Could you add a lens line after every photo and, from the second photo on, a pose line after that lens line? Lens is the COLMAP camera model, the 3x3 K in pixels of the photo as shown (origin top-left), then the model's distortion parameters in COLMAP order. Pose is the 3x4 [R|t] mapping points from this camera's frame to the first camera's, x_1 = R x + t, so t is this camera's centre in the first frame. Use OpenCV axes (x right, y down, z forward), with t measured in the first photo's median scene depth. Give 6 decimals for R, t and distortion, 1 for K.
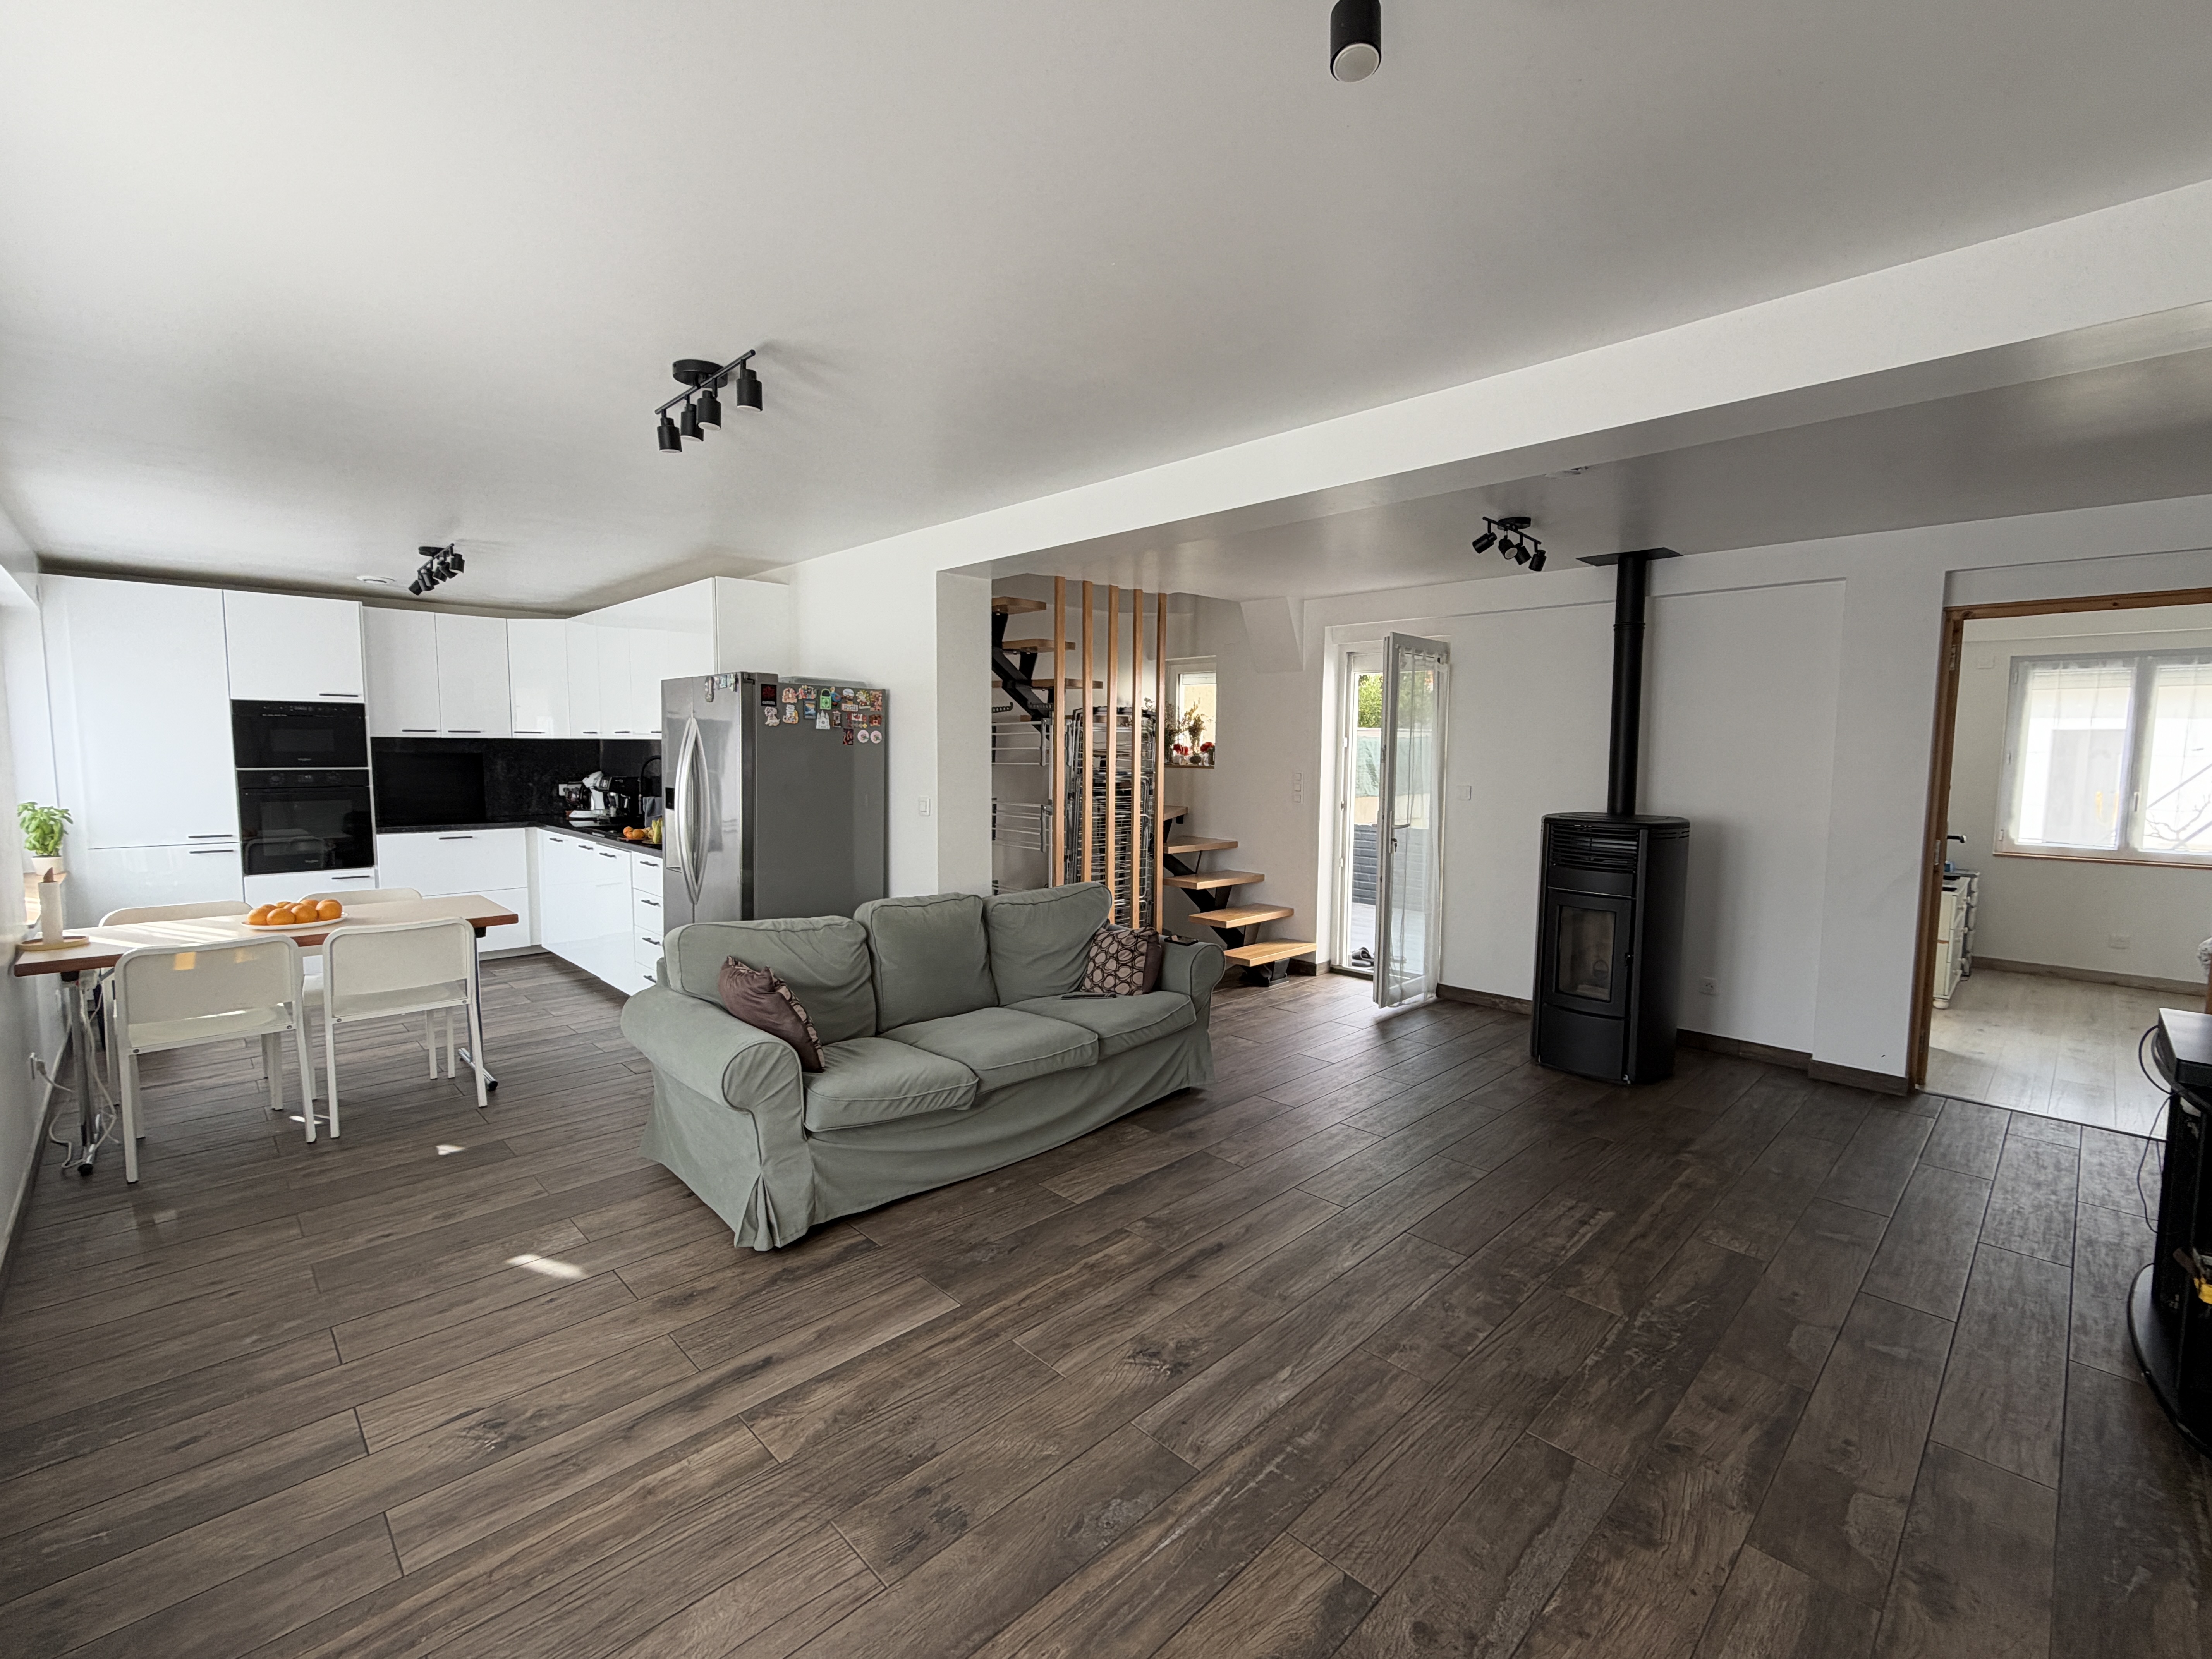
lens RADIAL K [[969.4, 0, 1106.0], [0, 969.4, 829.5], [0, 0, 1]] dist [0.009630, -0.000264]
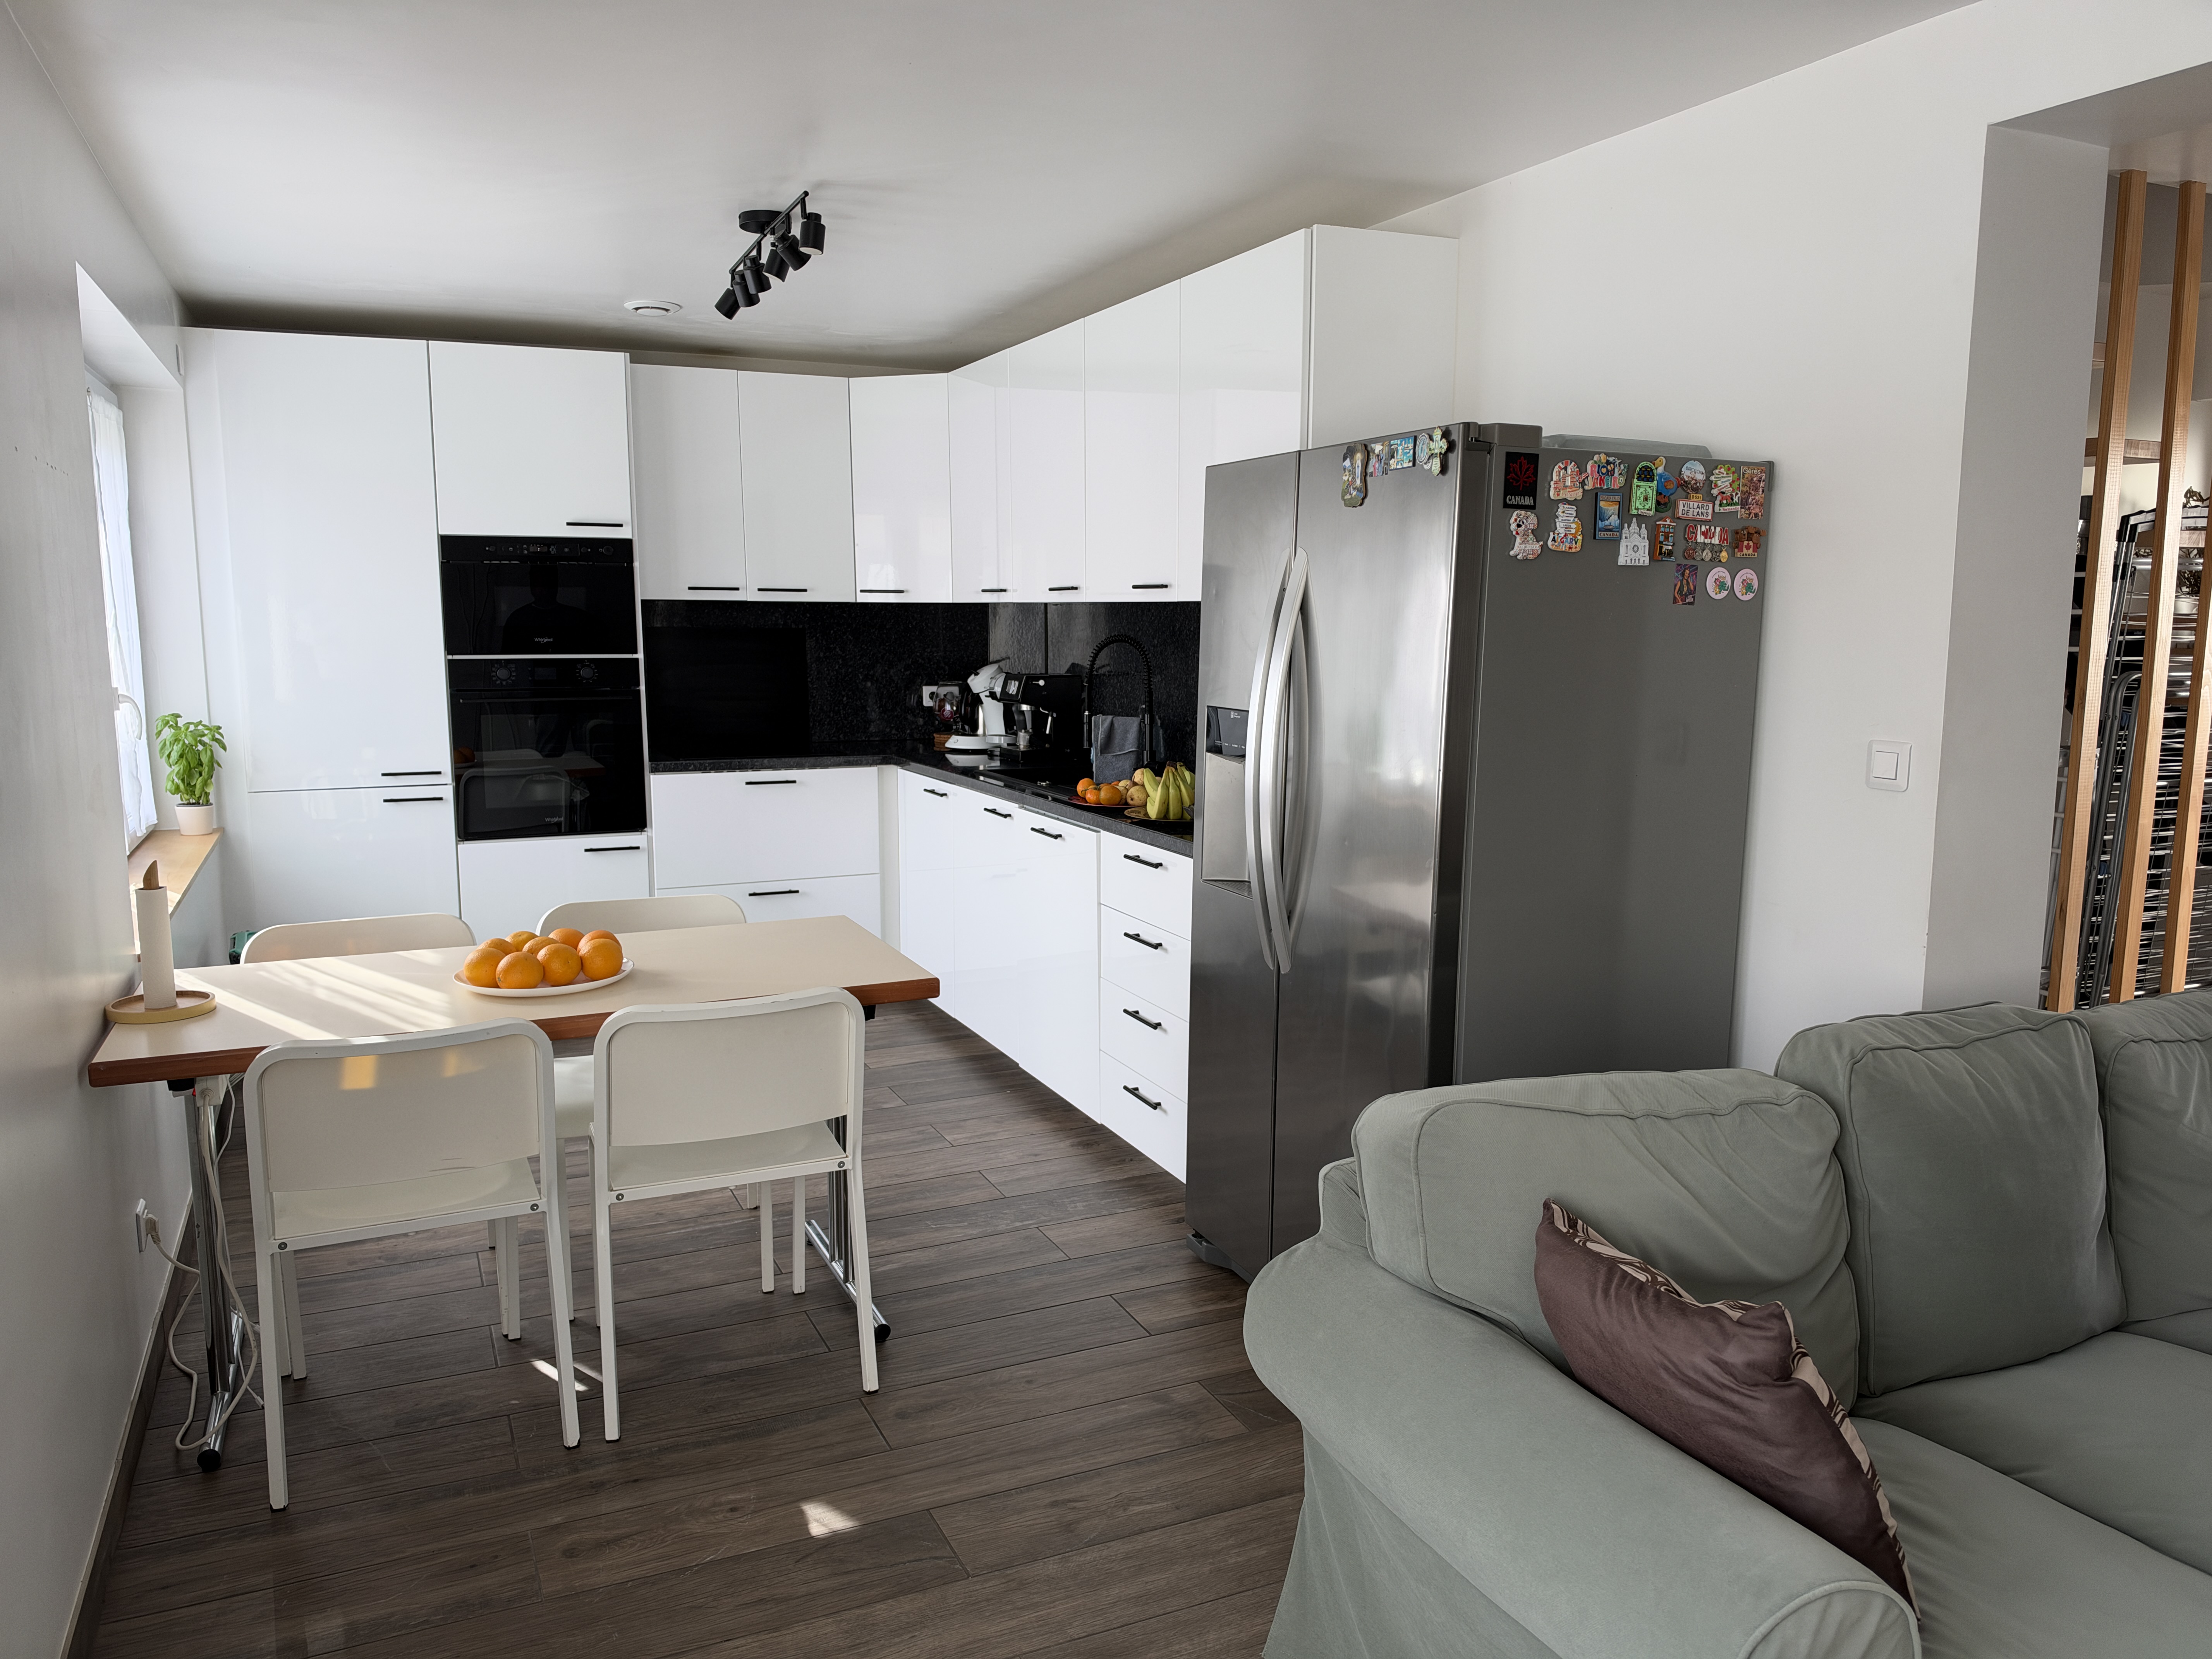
lens RADIAL K [[1550.7, 0, 1106.0], [0, 1550.7, 829.5], [0, 0, 1]] dist [0.057080, -0.070674]
pose [[0.945640, 0.038057, -0.322981, -0.267286], [-0.020706, 0.998160, 0.056989, -0.026053], [0.324556, -0.047204, 0.944688, 0.302390]]
